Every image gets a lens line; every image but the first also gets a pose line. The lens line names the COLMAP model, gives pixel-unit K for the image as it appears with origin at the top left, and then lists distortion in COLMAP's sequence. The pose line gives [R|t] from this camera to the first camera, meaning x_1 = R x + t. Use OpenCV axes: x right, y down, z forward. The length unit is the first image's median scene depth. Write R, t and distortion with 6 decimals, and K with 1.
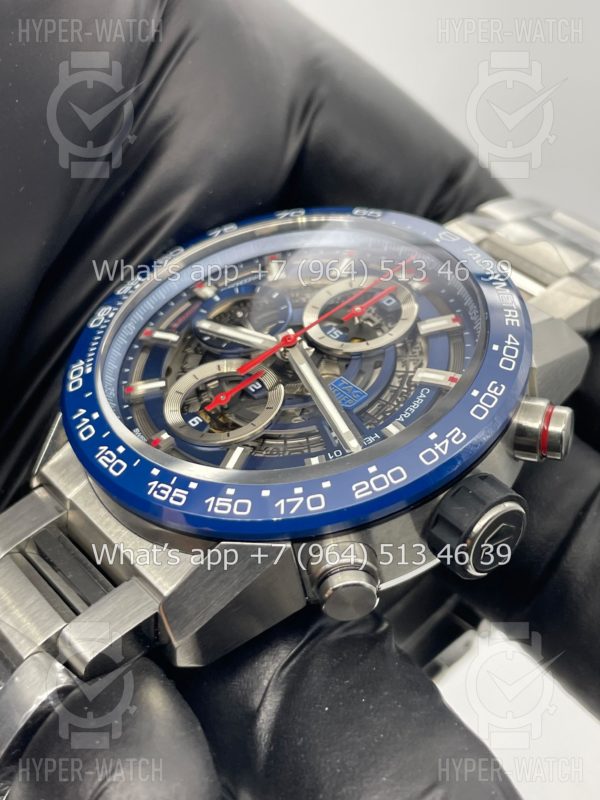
lens RADIAL K [[1277.2, 0, 301.8], [0, 1277.2, 398.1], [0, 0, 1]] dist [0.025770, -0.016769]
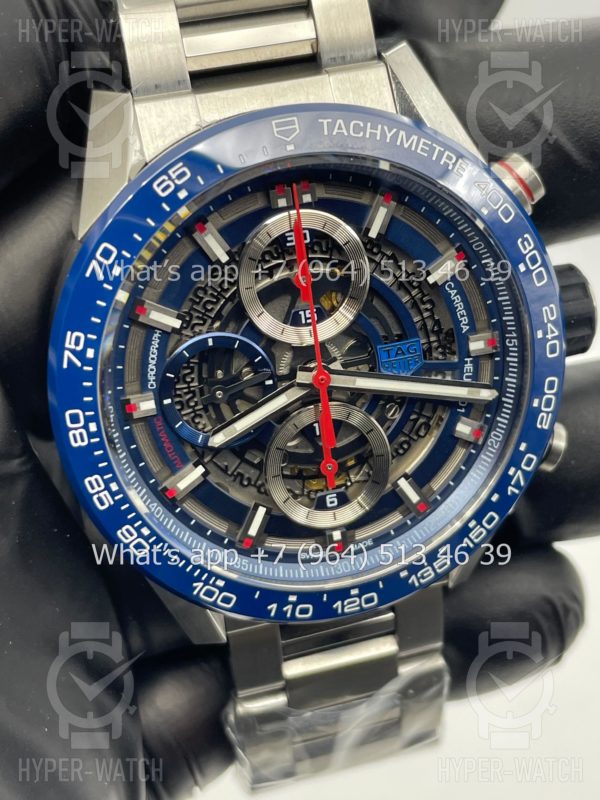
lens RADIAL K [[1272.6, 0, 300.0], [0, 1272.6, 400.0], [0, 0, 1]] dist [0.096532, -0.237352]
pose [[0.453388, -0.889559, 0.055888, -0.086750], [0.350665, 0.235670, 0.906363, -0.938345], [-0.819435, -0.391336, 0.418787, 0.703699]]
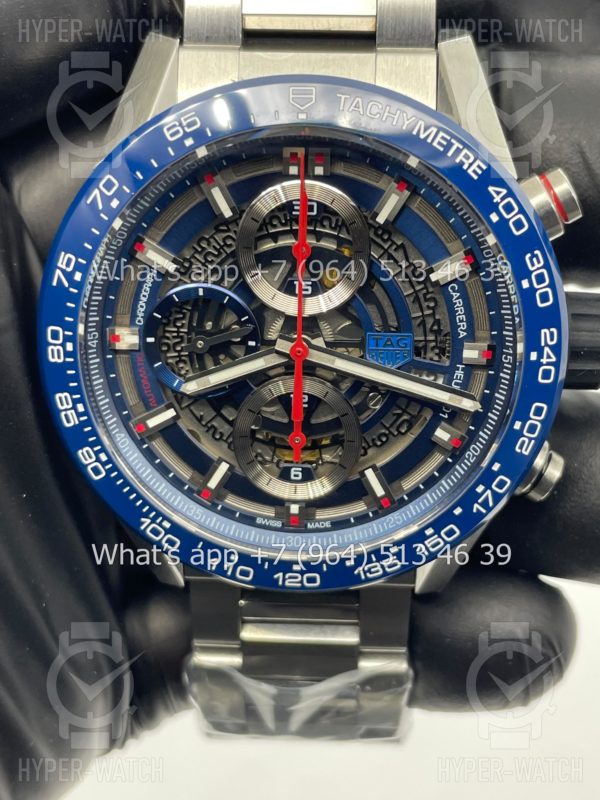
lens RADIAL K [[1272.6, 0, 300.0], [0, 1272.6, 400.0], [0, 0, 1]] dist [0.096532, -0.237352]
pose [[0.639939, -0.764169, -0.080770, 0.040934], [0.488007, 0.322964, 0.810891, -0.833086], [-0.593572, -0.558337, 0.579597, 0.515362]]
